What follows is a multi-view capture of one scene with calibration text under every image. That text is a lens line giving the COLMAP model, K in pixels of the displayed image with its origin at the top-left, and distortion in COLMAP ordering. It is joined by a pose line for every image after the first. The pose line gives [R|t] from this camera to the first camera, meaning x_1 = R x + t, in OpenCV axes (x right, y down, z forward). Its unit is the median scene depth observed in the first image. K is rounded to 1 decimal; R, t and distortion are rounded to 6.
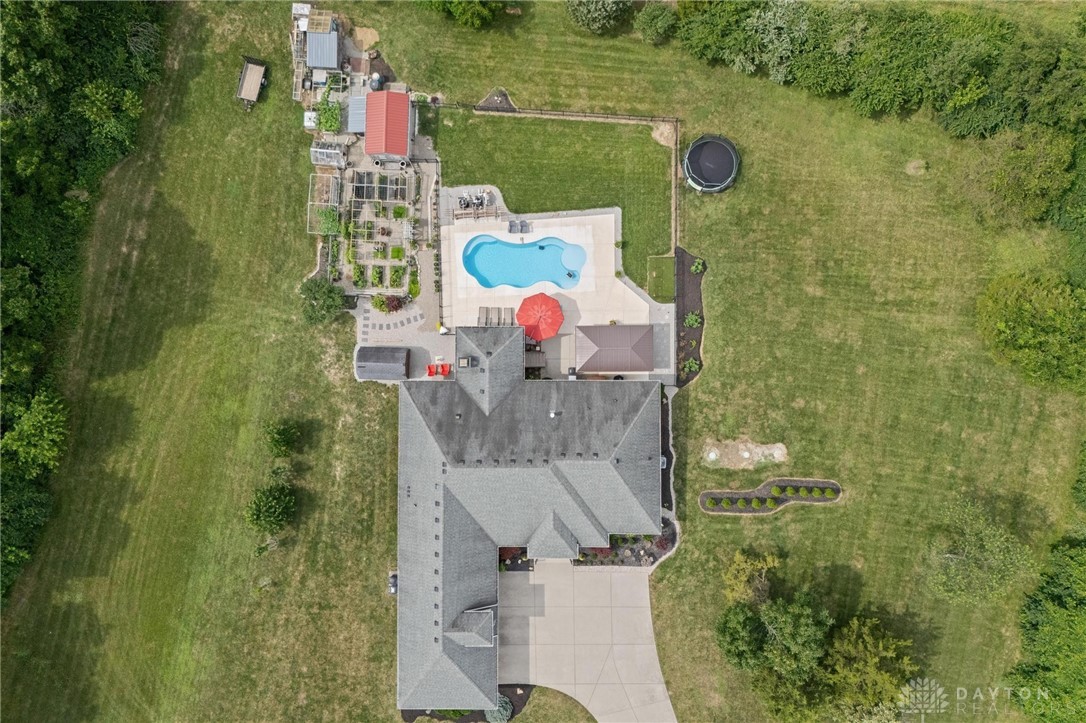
lens RADIAL K [[780.3, 0, 543.0], [0, 780.3, 361.5], [0, 0, 1]] dist [0.061825, -0.067446]
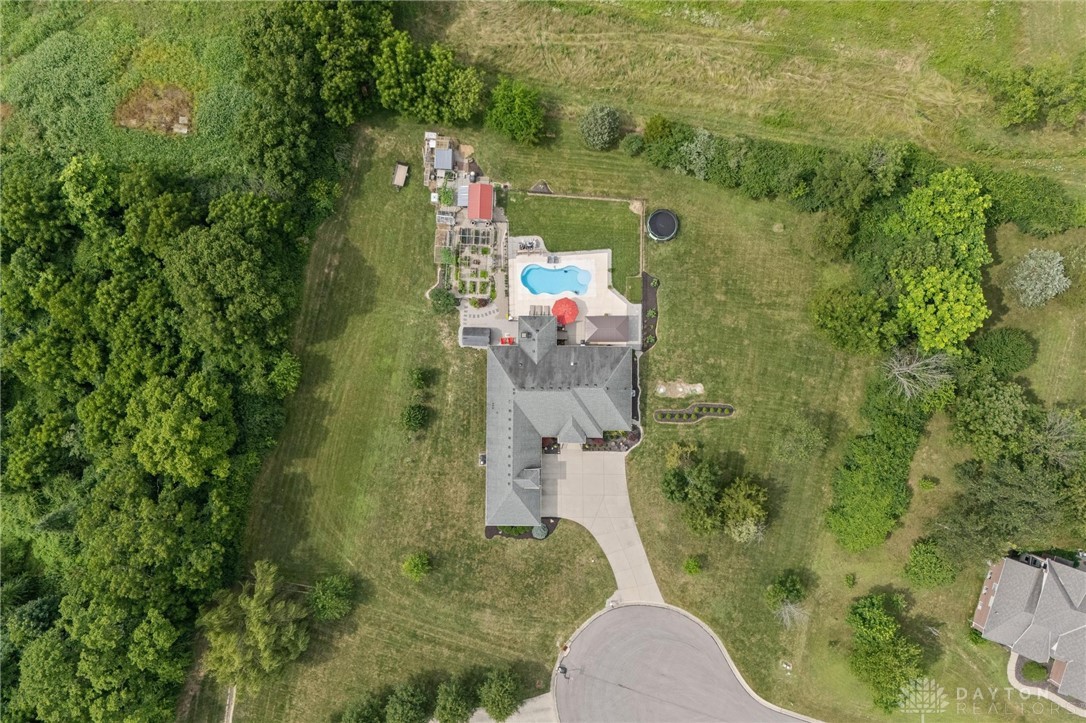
lens RADIAL K [[780.3, 0, 543.0], [0, 780.3, 361.5], [0, 0, 1]] dist [0.061825, -0.067446]
pose [[0.999948, 0.007658, -0.006724, -0.040168], [-0.007648, 0.999970, 0.001424, 0.054613], [0.006734, -0.001372, 0.999976, -0.759395]]
